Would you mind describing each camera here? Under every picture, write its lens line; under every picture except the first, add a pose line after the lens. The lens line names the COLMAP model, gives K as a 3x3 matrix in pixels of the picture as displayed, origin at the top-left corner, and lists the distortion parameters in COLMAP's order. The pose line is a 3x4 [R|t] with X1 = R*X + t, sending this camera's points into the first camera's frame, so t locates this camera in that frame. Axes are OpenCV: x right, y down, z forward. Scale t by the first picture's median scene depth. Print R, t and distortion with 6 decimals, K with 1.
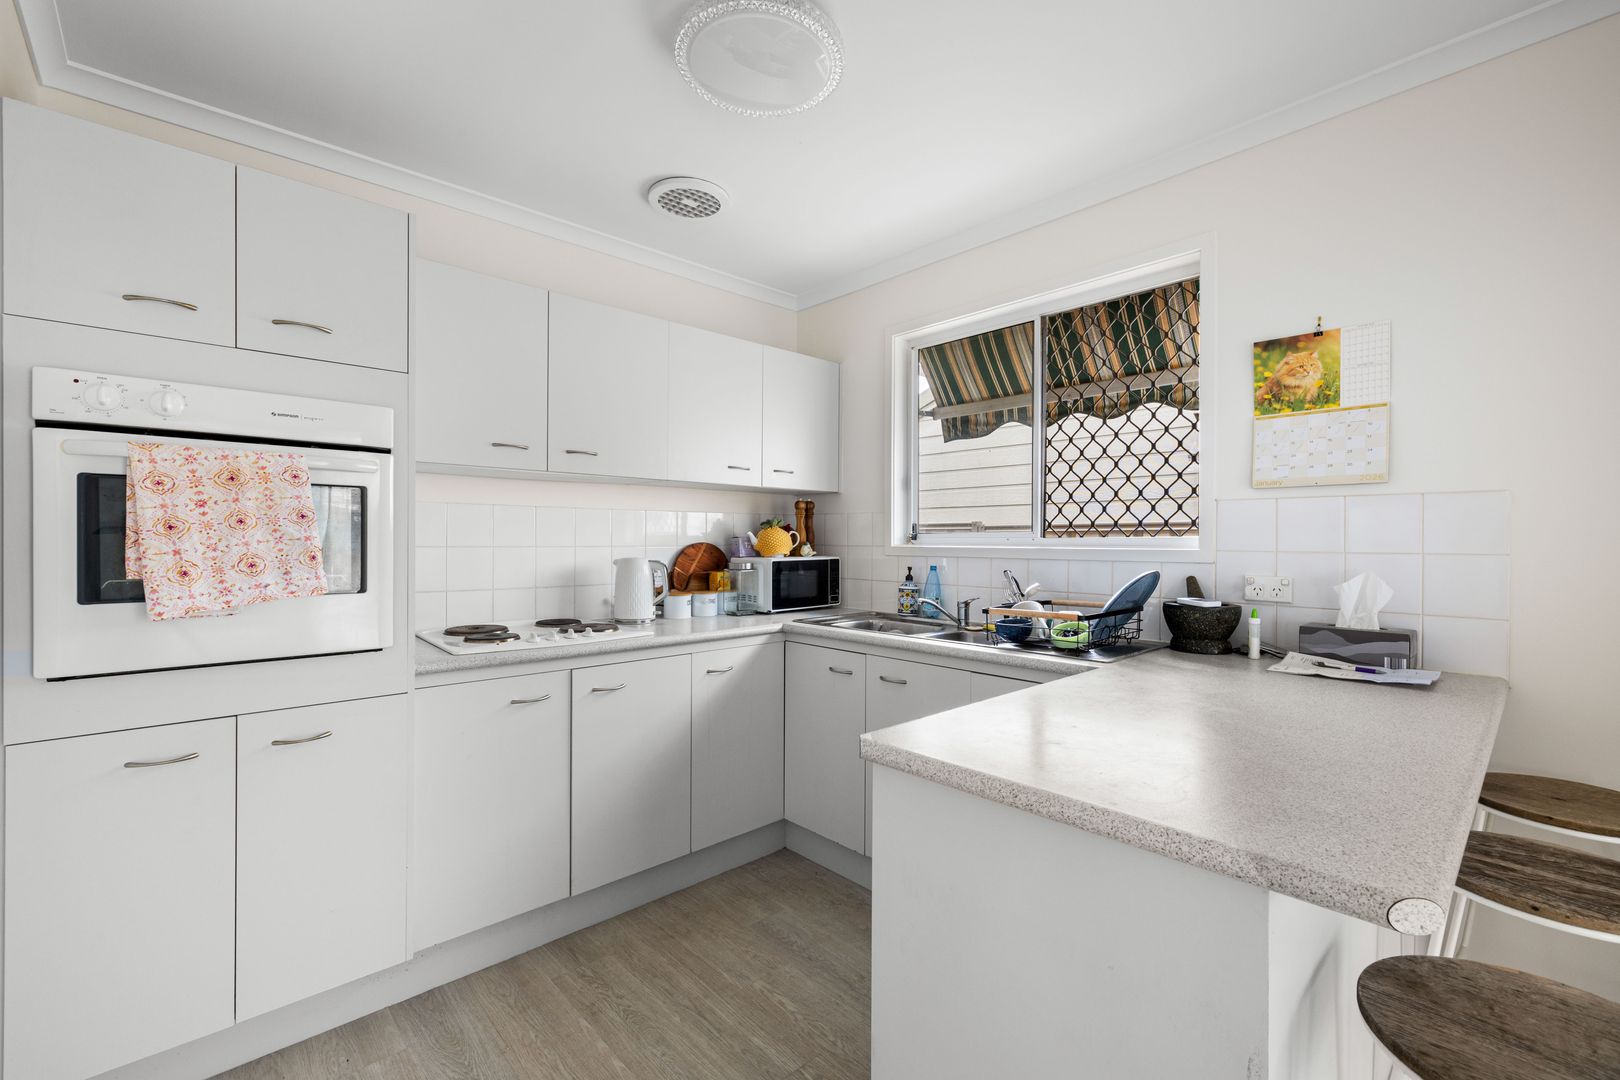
lens RADIAL K [[689.4, 0, 806.2], [0, 689.4, 537.8], [0, 0, 1]] dist [0.002533, 0.000175]
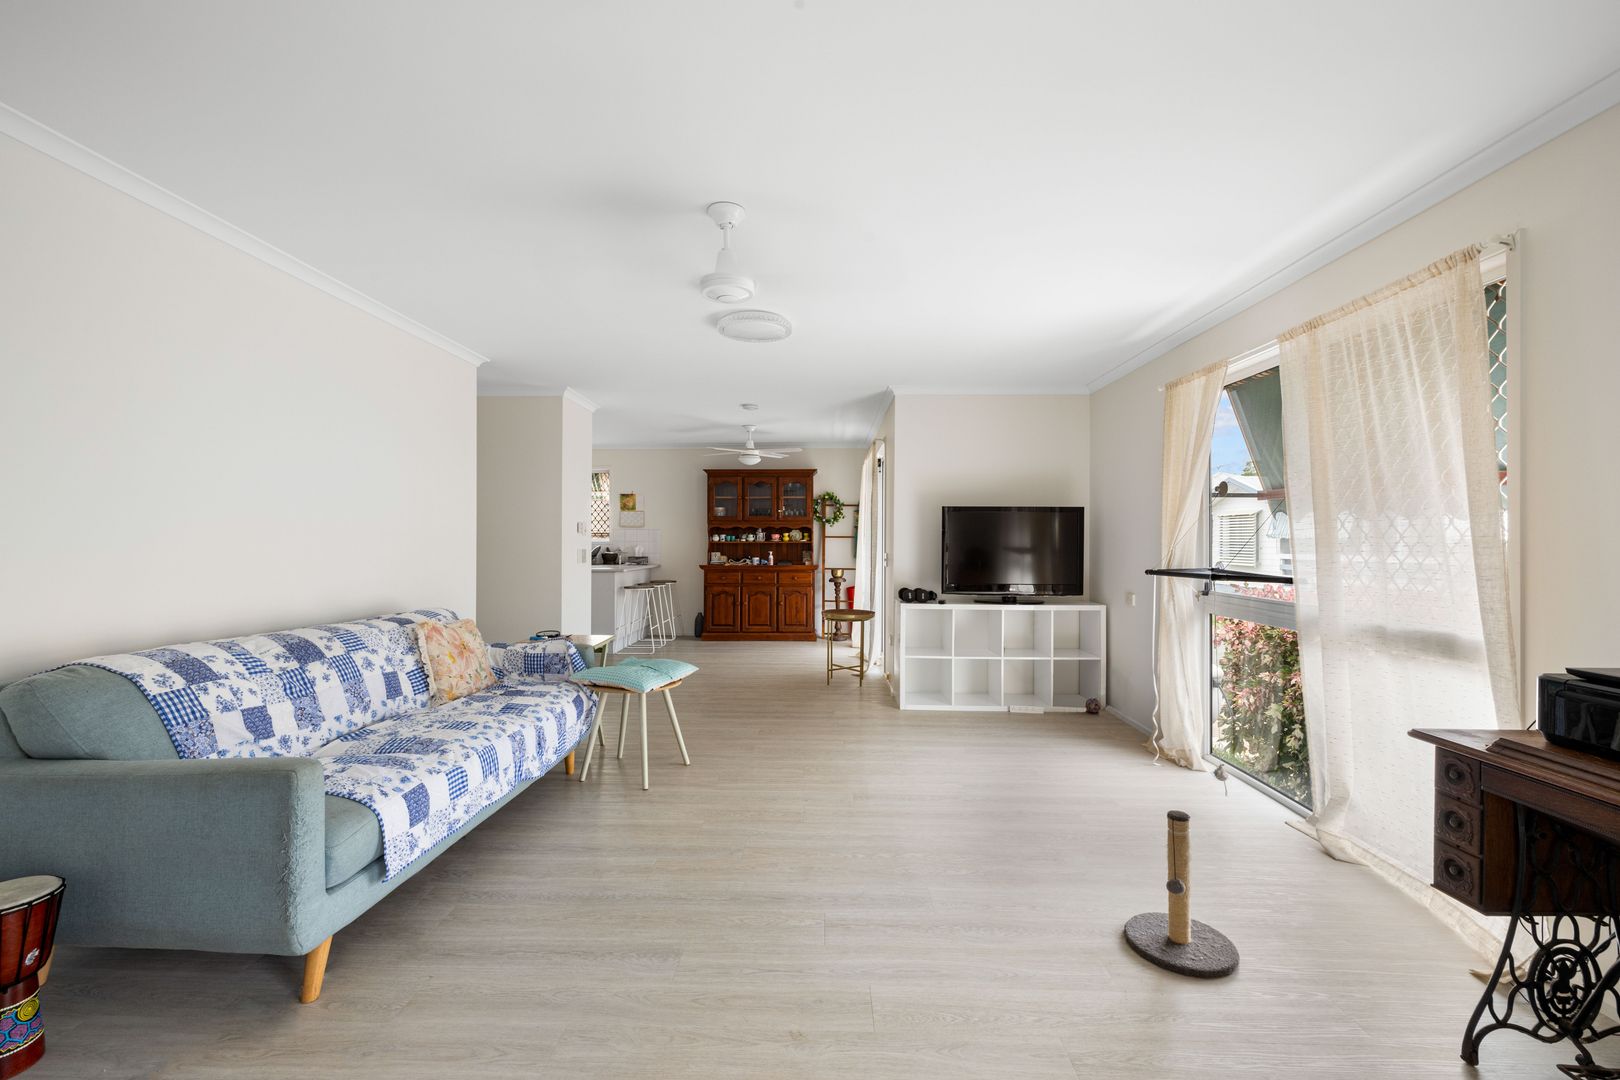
lens RADIAL K [[689.4, 0, 806.9], [0, 689.4, 537.3], [0, 0, 1]] dist [0.002533, 0.000175]
pose [[0.687868, 0.000776, 0.725835, -1.236743], [-0.001968, 0.999998, 0.000796, -0.007352], [-0.725833, -0.001976, 0.687868, -2.070622]]
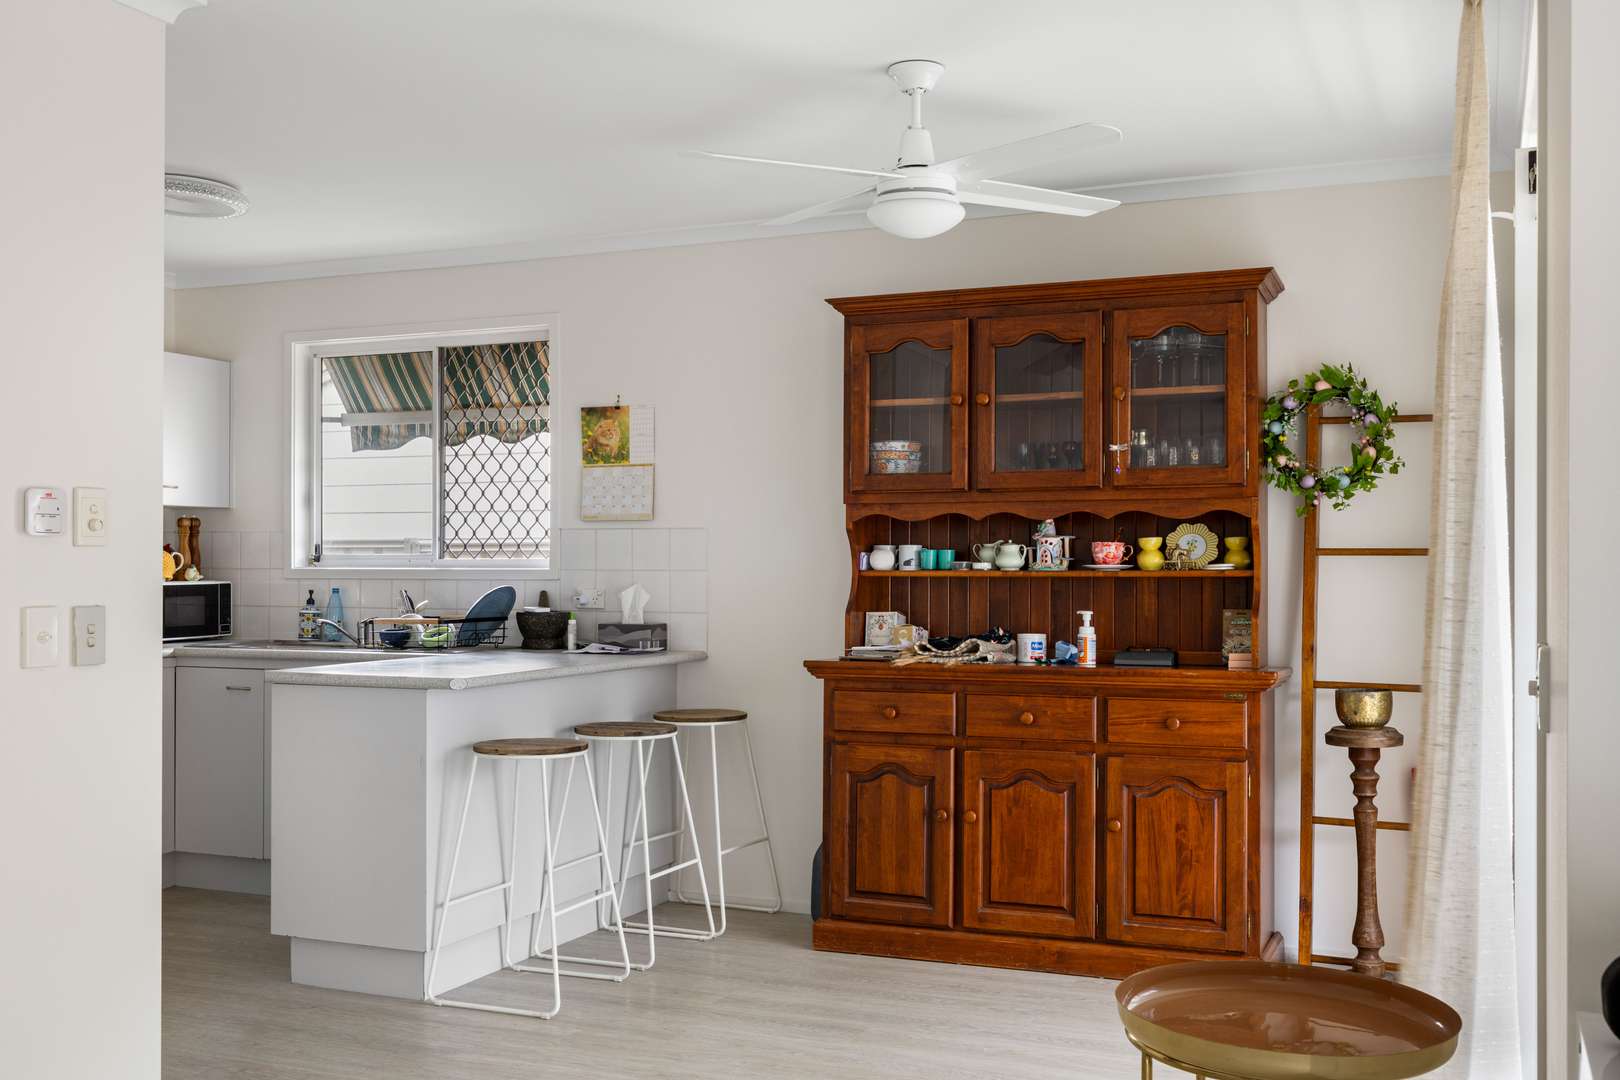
lens RADIAL K [[1639.1, 0, 808.4], [0, 1639.1, 541.4], [0, 0, 1]] dist [-0.019551, 0.000000]
pose [[0.913431, 0.002262, 0.406988, -0.146918], [0.001610, 0.999957, -0.009170, -0.003157], [-0.406991, 0.009031, 0.913387, -1.387030]]
